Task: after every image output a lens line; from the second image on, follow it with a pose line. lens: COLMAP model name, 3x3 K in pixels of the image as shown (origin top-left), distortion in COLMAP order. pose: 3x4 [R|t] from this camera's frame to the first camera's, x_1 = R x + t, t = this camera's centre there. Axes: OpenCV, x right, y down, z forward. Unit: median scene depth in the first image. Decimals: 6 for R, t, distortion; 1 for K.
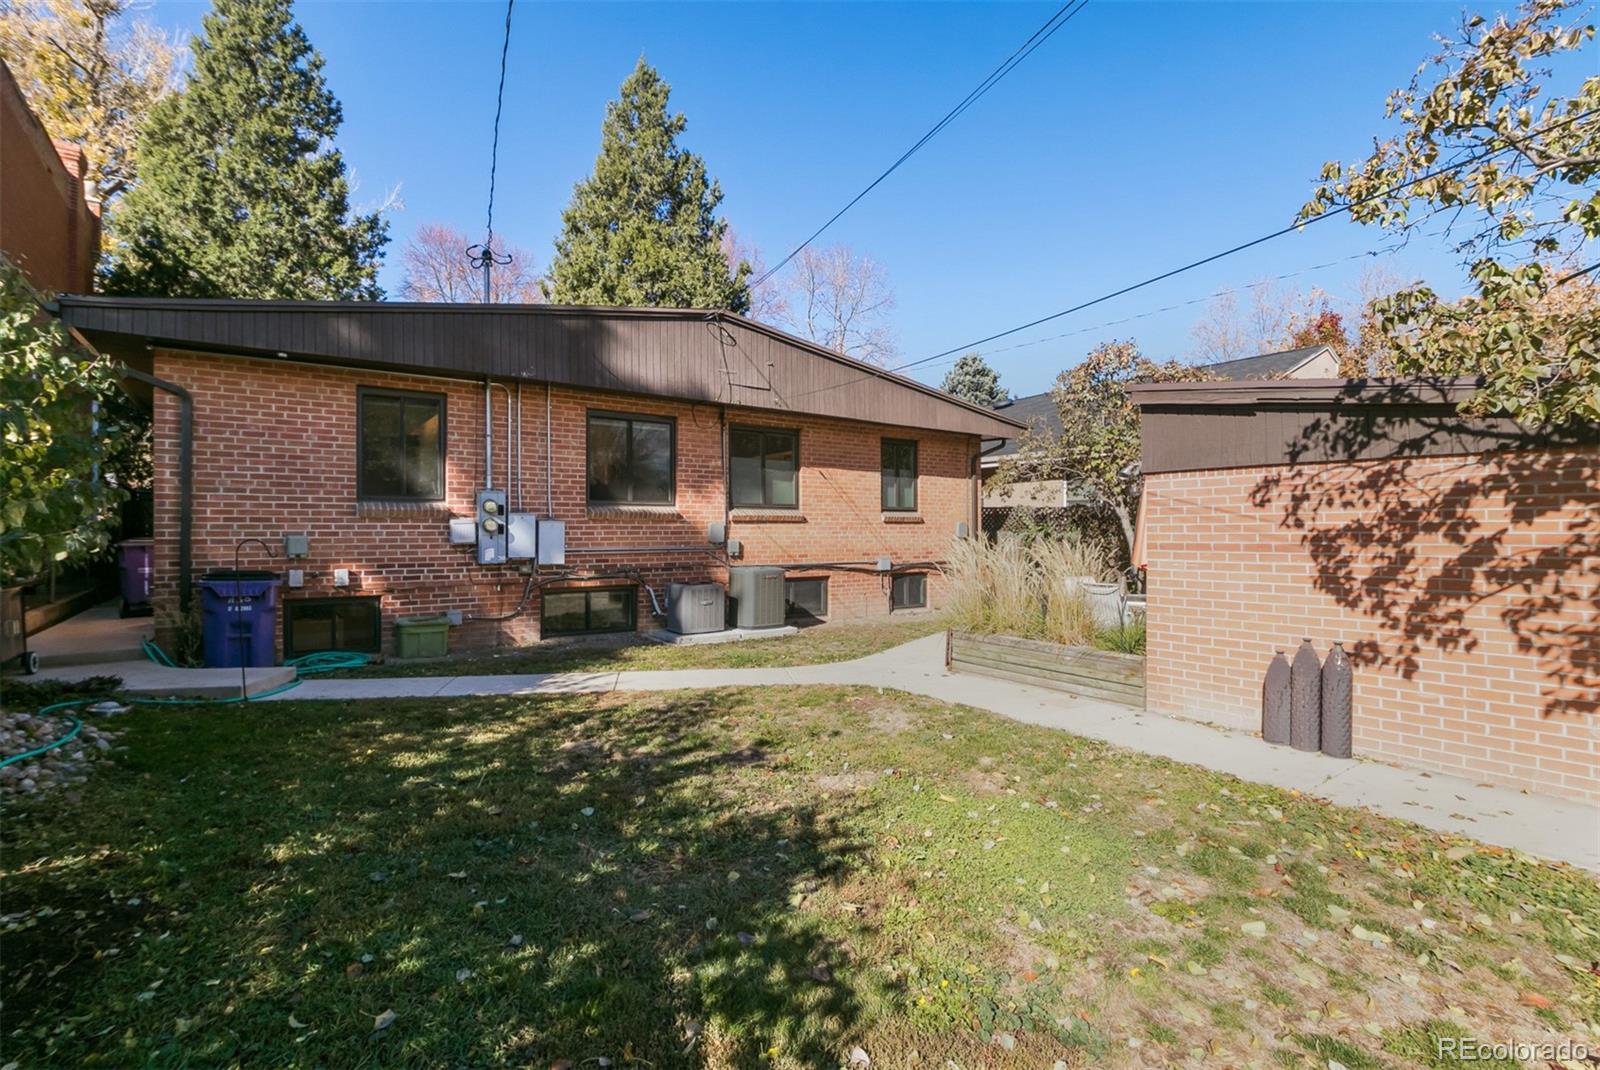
lens RADIAL K [[749.6, 0, 804.8], [0, 749.6, 537.3], [0, 0, 1]] dist [0.000398, -0.000053]
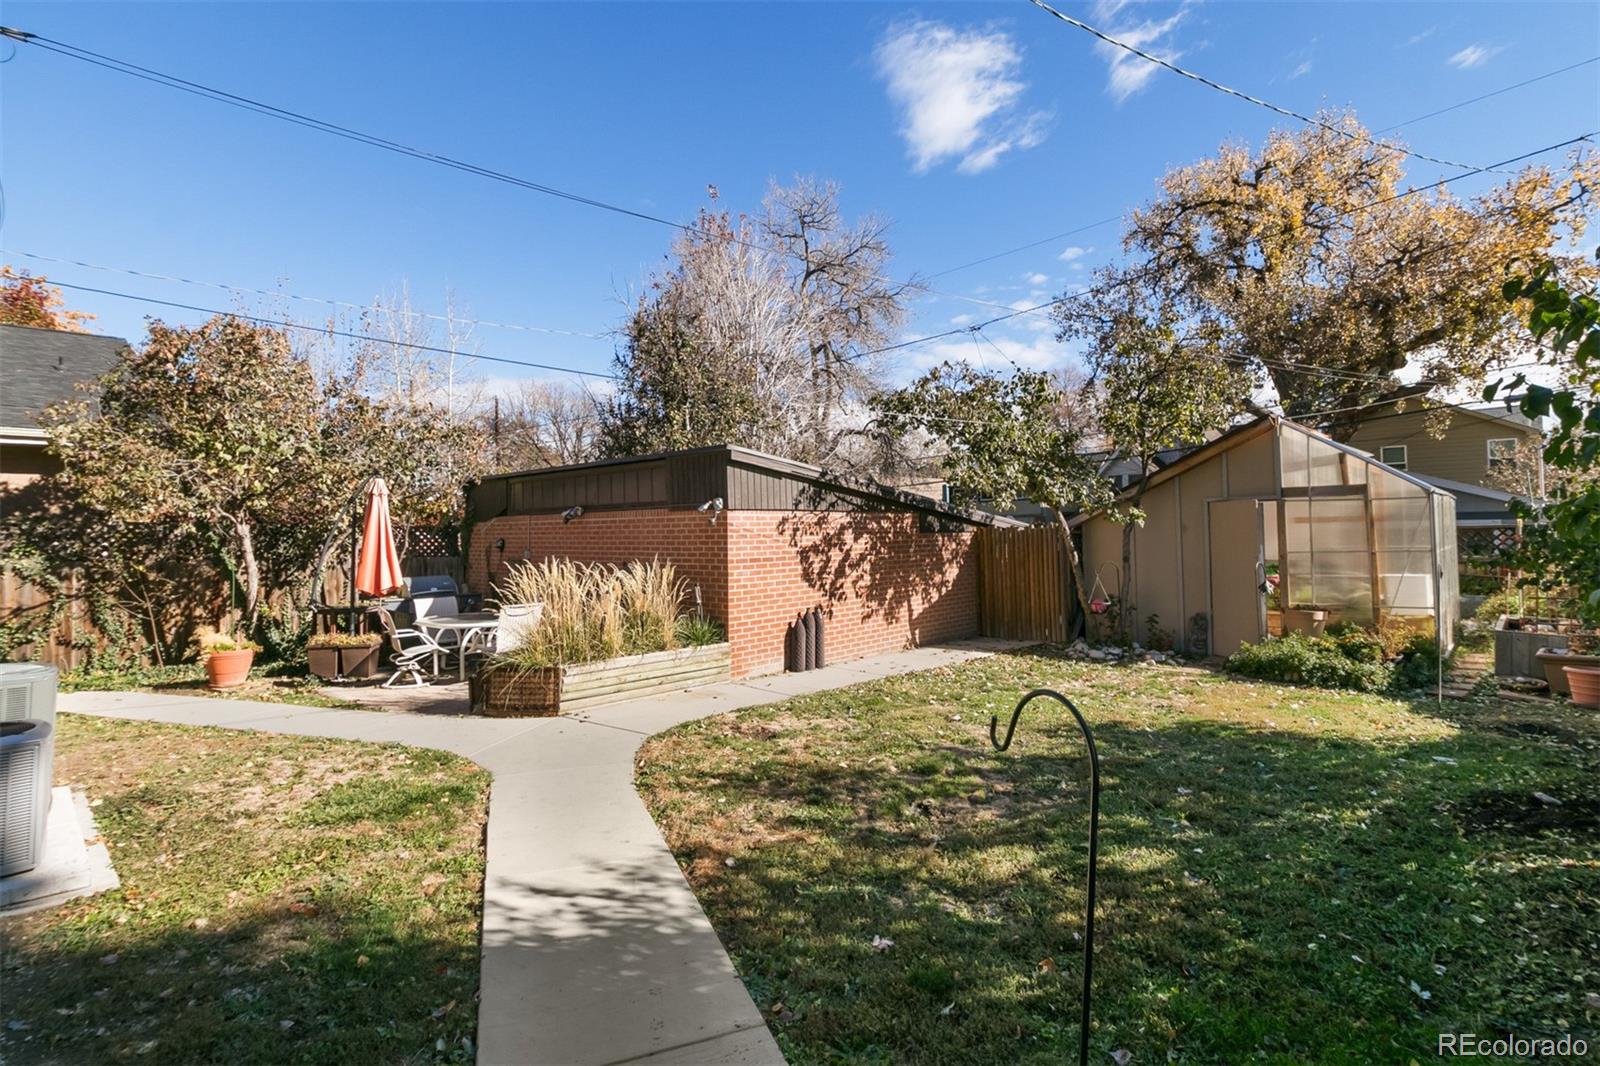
lens RADIAL K [[749.6, 0, 806.2], [0, 749.6, 524.1], [0, 0, 1]] dist [0.000398, -0.000053]
pose [[-0.162565, 0.001023, 0.986697, -1.162869], [0.016225, 0.999867, 0.001636, -0.073104], [-0.986564, 0.016275, -0.162560, 1.357666]]
